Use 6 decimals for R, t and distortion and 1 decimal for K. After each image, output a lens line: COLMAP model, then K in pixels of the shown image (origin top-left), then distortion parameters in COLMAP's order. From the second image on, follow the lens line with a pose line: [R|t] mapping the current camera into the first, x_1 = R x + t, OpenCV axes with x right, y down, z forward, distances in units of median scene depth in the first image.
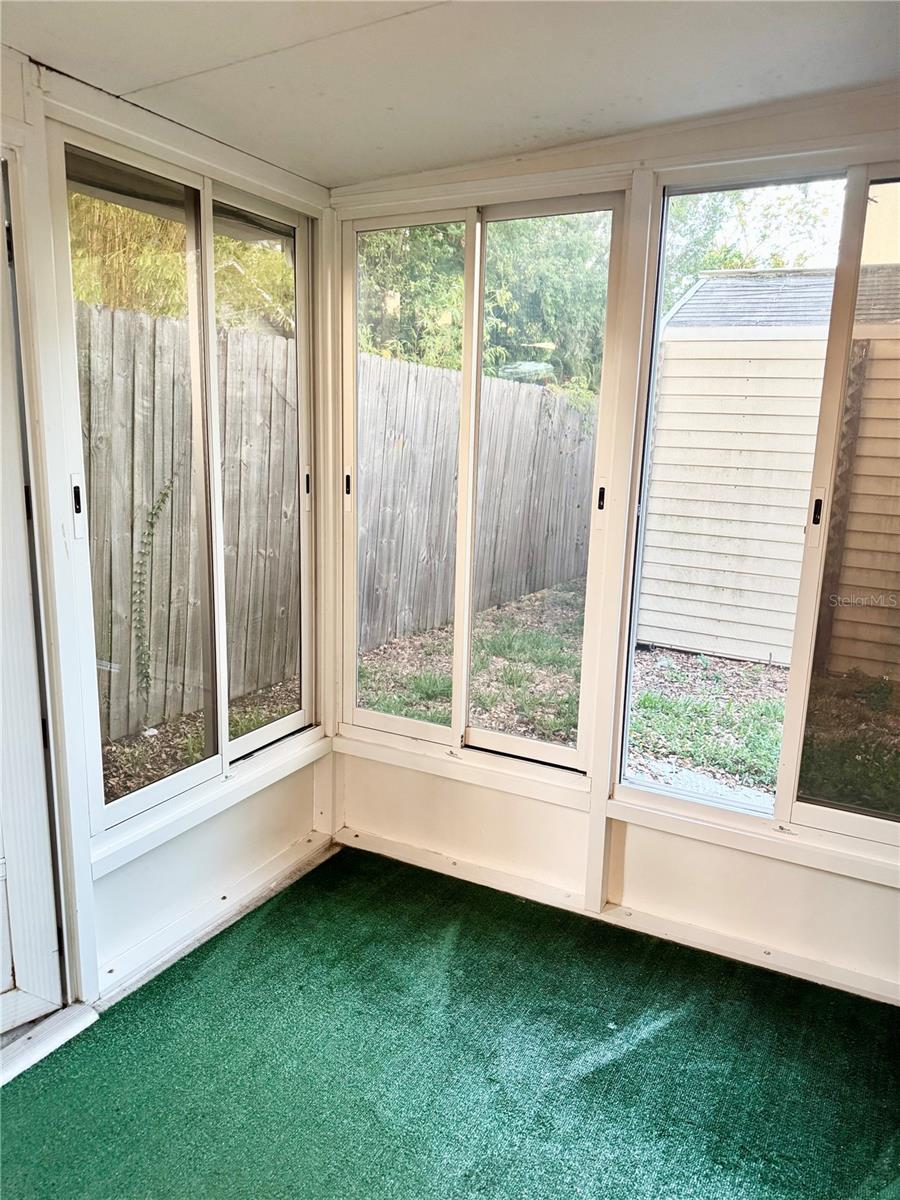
lens RADIAL K [[838.3, 0, 451.9], [0, 838.3, 599.8], [0, 0, 1]] dist [0.024381, -0.033409]
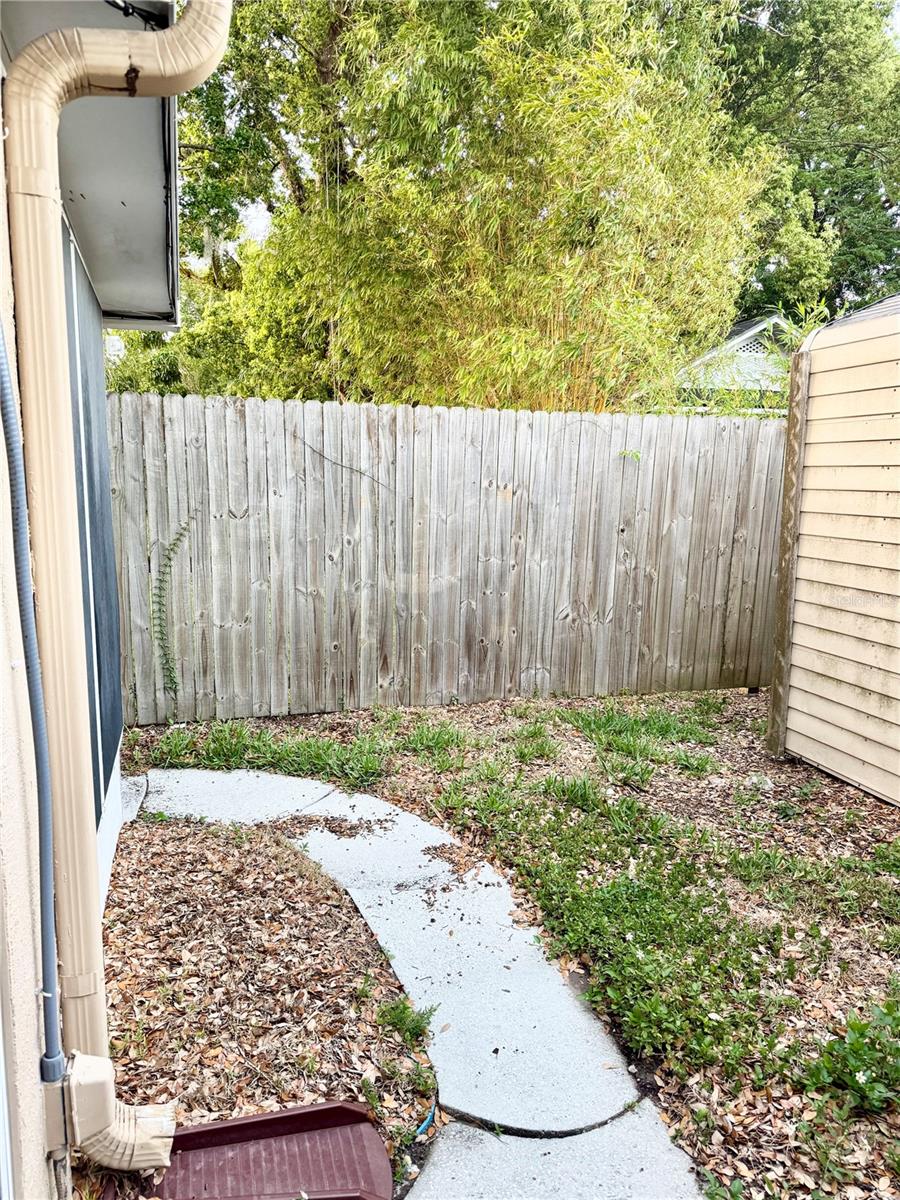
lens RADIAL K [[838.3, 0, 454.2], [0, 838.3, 593.9], [0, 0, 1]] dist [0.024381, -0.033409]
pose [[0.719151, 0.062344, -0.692051, 0.680133], [-0.119157, 0.992278, -0.034432, -0.035543], [0.684561, 0.107225, 0.721027, 0.322077]]
